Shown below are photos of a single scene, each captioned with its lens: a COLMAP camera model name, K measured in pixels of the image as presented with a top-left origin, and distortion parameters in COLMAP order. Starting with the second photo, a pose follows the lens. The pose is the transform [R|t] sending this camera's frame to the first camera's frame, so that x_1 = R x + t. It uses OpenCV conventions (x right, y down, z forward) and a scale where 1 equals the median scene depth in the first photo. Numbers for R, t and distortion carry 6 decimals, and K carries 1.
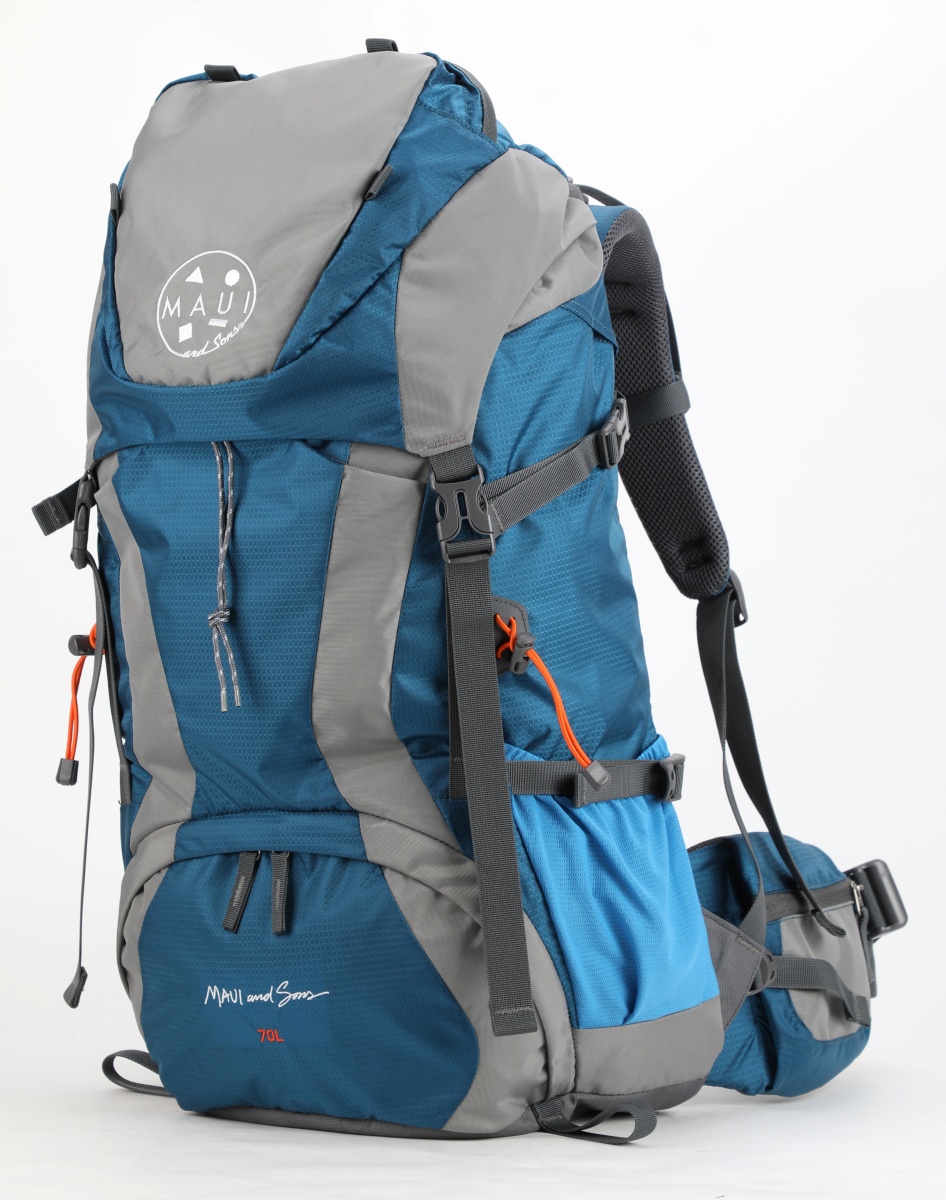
lens RADIAL K [[3693.7, 0, 473.1], [0, 3693.7, 598.9], [0, 0, 1]] dist [0.023071, 0.000000]
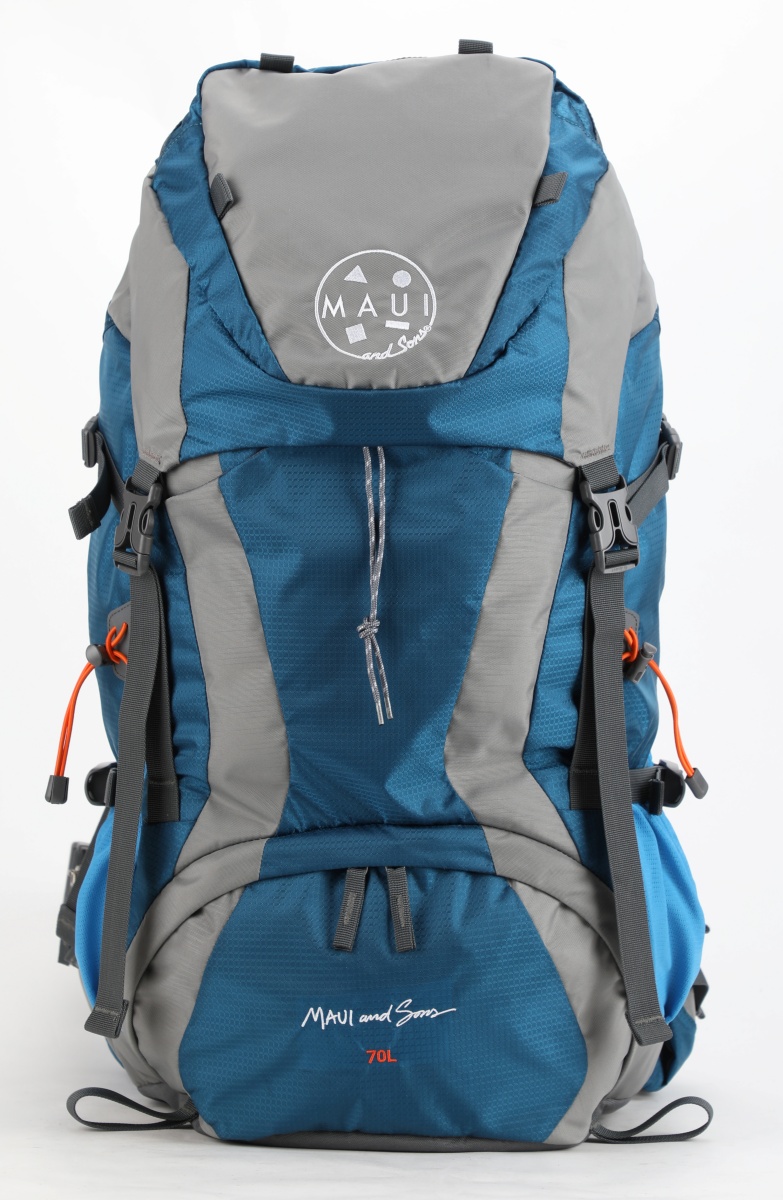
lens RADIAL K [[3840.9, 0, 391.5], [0, 3840.9, 601.5], [0, 0, 1]] dist [0.040709, 0.000000]
pose [[0.911242, 0.004206, 0.411850, -0.479700], [-0.004534, 0.999990, -0.000181, -0.001607], [-0.411846, -0.001703, 0.911252, 0.076839]]
